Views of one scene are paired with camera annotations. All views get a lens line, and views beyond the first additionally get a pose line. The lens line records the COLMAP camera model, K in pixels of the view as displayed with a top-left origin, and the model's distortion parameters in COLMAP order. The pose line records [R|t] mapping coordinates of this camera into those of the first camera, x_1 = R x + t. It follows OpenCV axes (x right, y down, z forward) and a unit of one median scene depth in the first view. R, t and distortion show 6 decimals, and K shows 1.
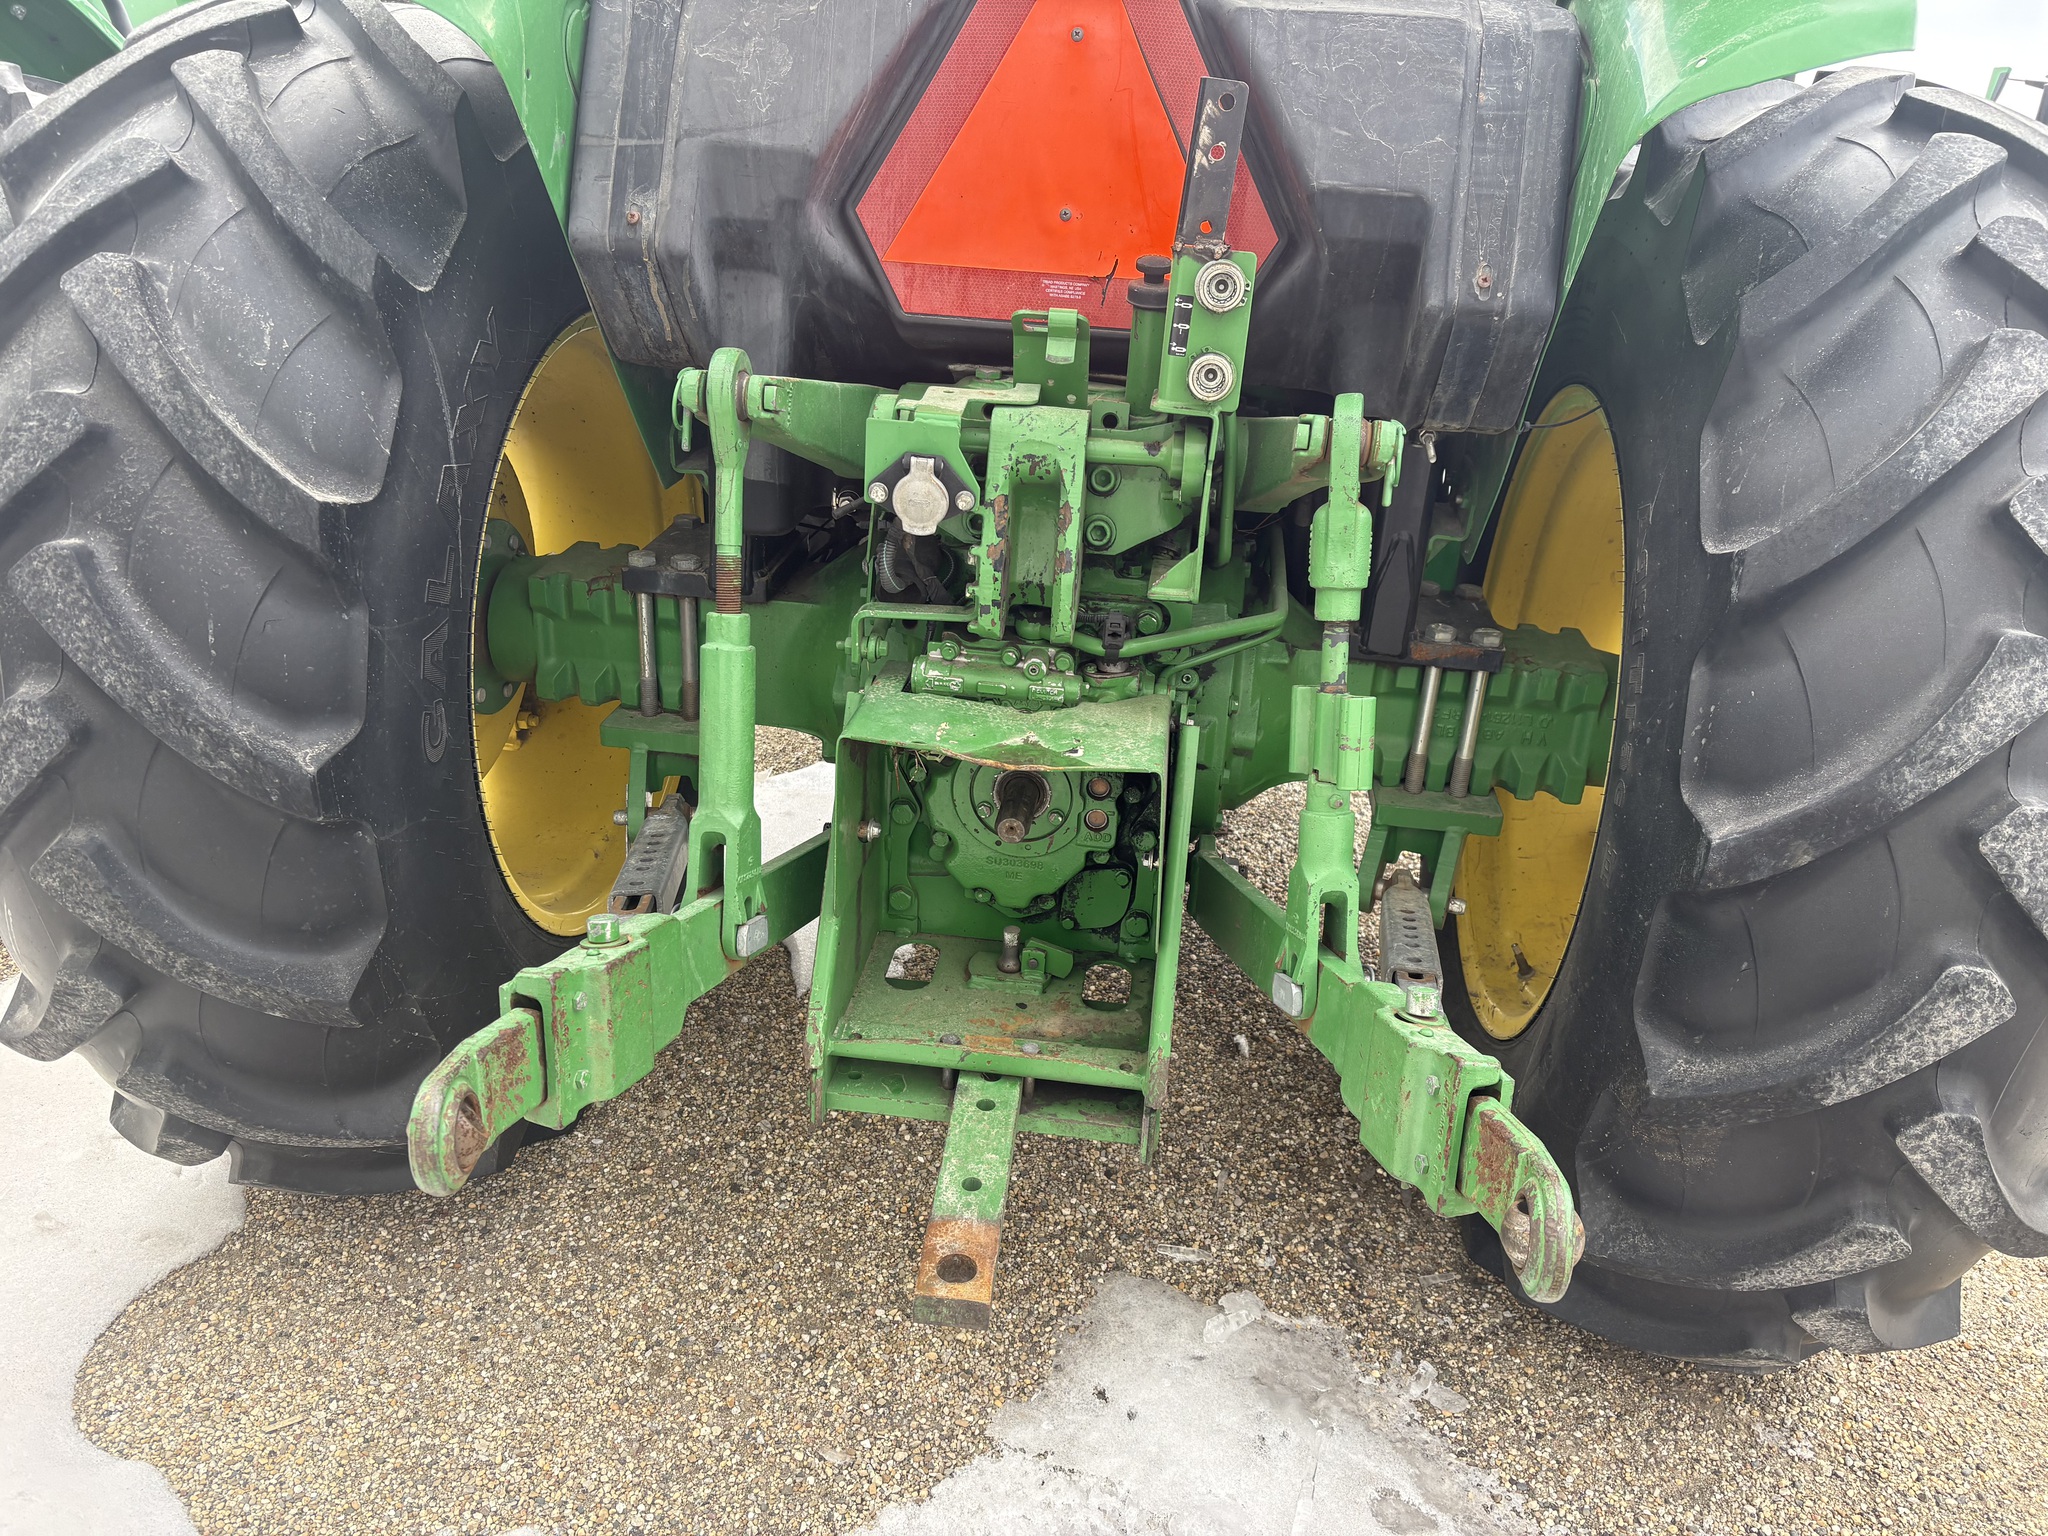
lens RADIAL K [[1509.5, 0, 1032.4], [0, 1509.5, 778.5], [0, 0, 1]] dist [0.032102, -0.044927]
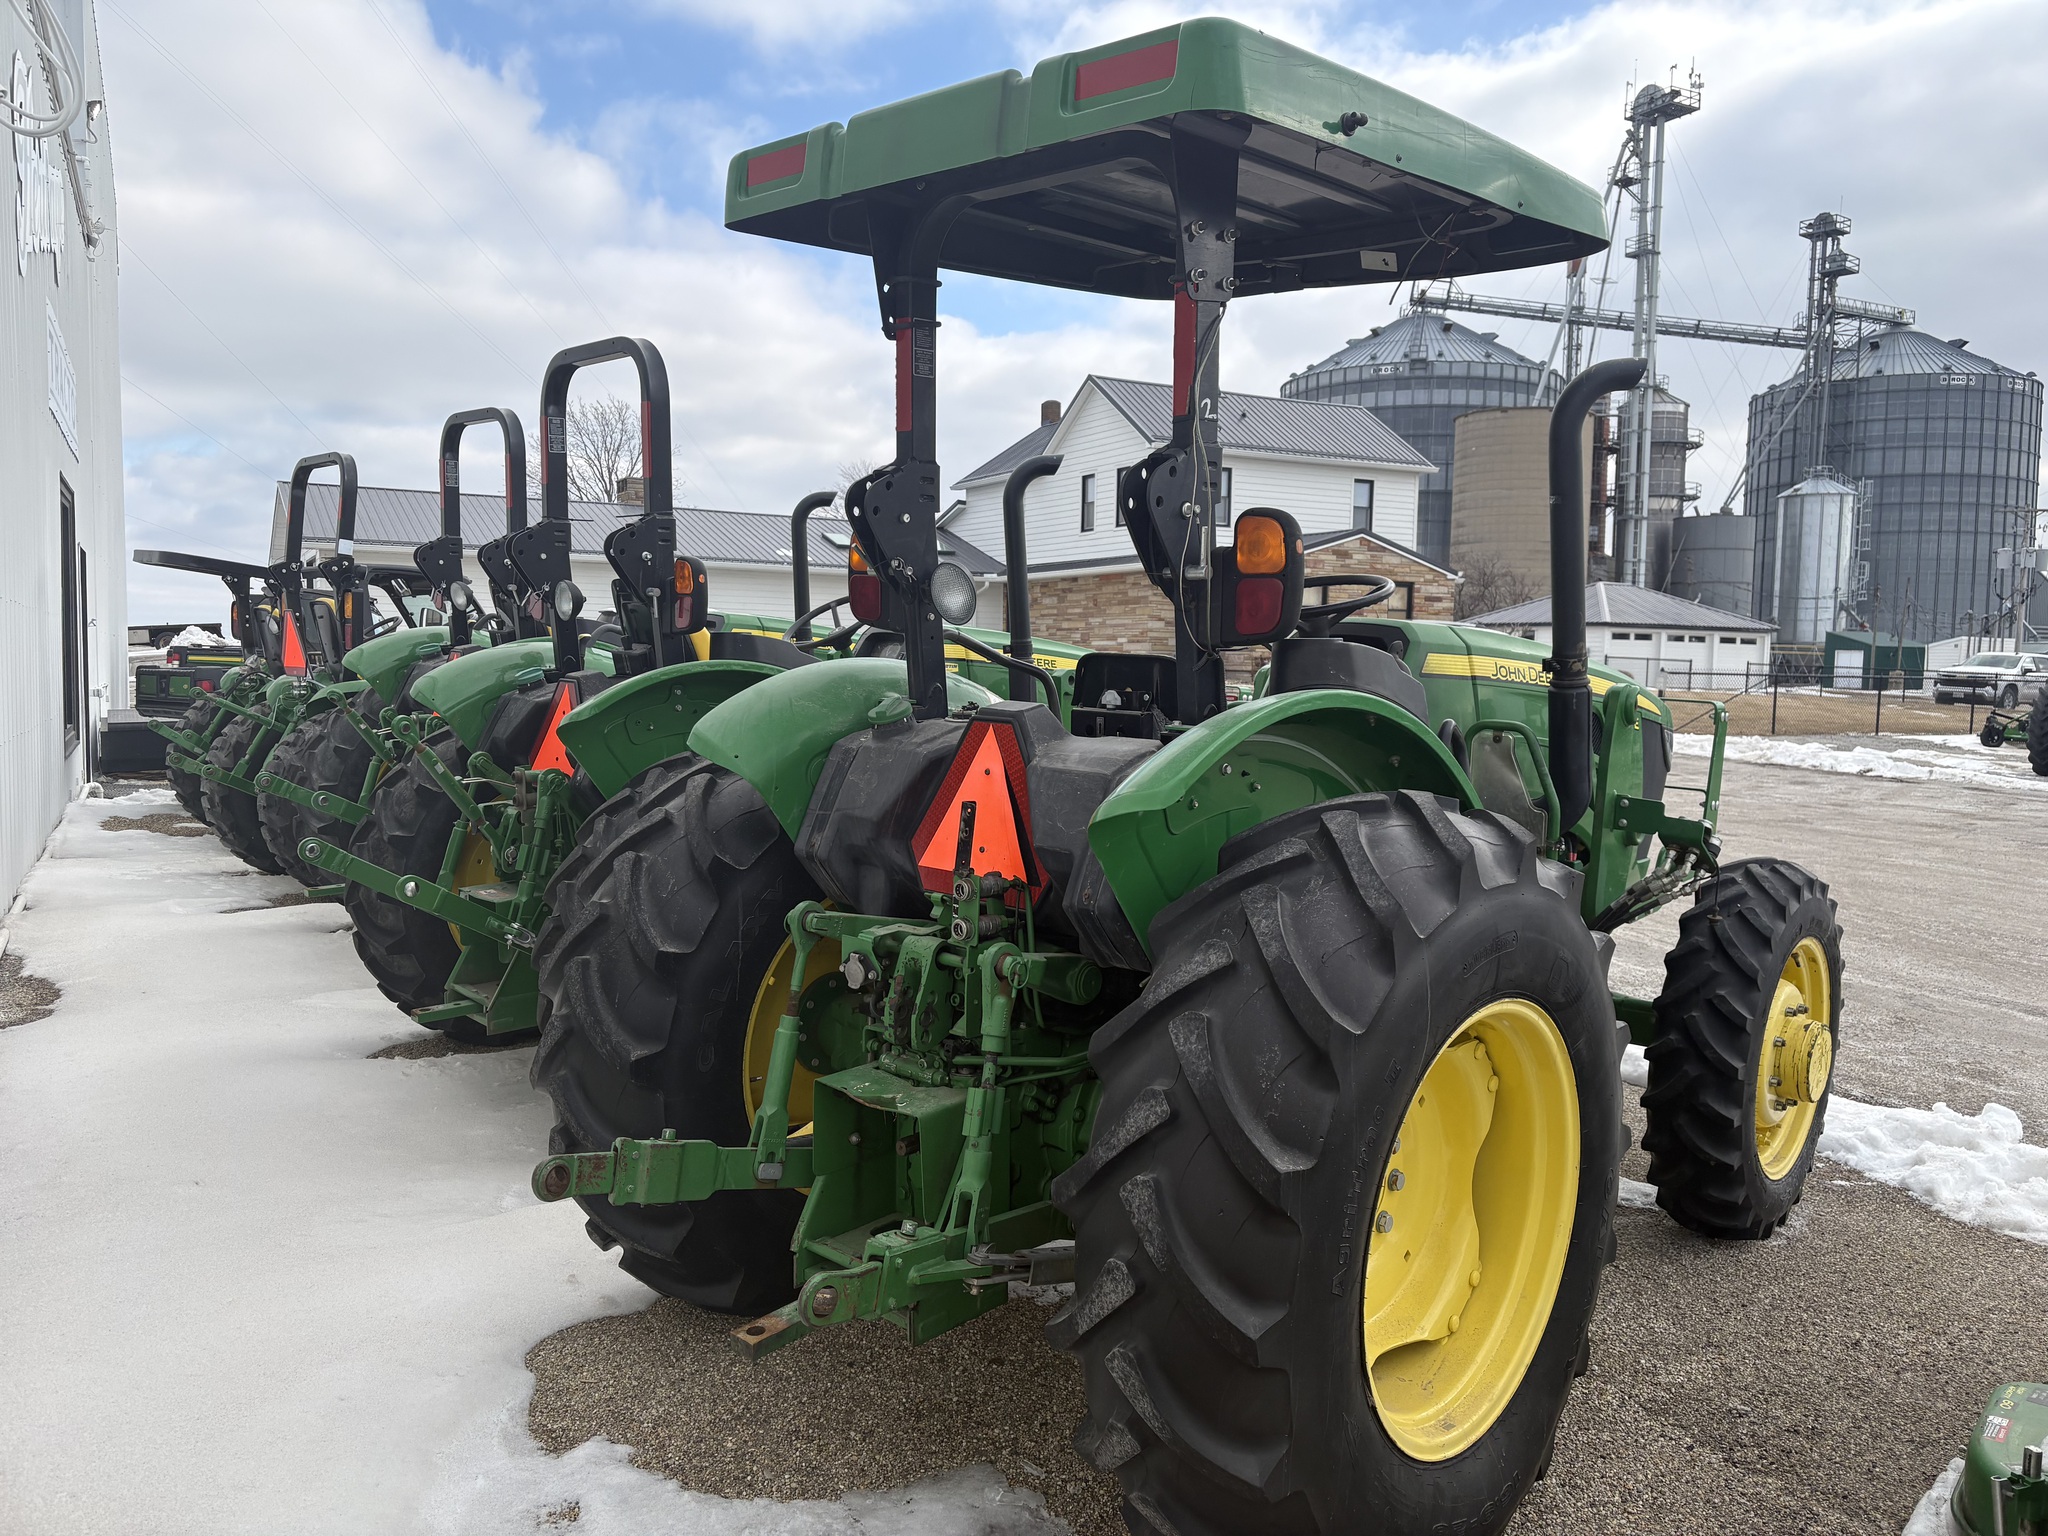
lens RADIAL K [[1509.5, 0, 1032.4], [0, 1509.5, 778.5], [0, 0, 1]] dist [0.032102, -0.044927]
pose [[0.802467, 0.018454, -0.596411, 1.391739], [-0.210395, 0.944078, -0.253873, 0.048372], [0.558373, 0.329207, 0.761474, -0.596264]]
